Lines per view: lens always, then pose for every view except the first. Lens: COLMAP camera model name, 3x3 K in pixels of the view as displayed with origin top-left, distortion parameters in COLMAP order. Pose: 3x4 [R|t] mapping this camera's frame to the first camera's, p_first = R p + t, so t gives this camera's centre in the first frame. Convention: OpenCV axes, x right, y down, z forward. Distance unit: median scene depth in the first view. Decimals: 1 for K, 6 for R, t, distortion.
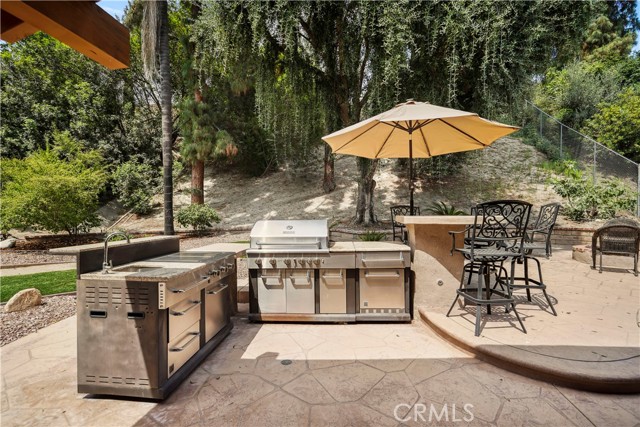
lens RADIAL K [[296.8, 0, 320.0], [0, 296.8, 213.5], [0, 0, 1]] dist [-0.002965, -0.000382]
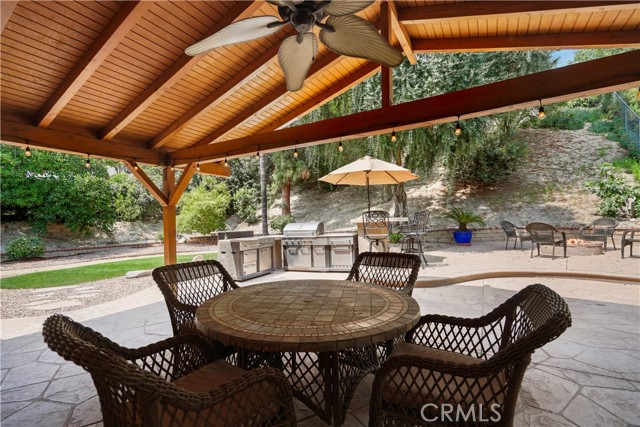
lens RADIAL K [[300.8, 0, 308.5], [0, 300.8, 214.9], [0, 0, 1]] dist [-0.001651, -0.000174]
pose [[0.928613, -0.028139, -0.369981, 0.249495], [0.019300, 0.999434, -0.027571, 0.010991], [0.370547, 0.018462, 0.928630, -0.318018]]
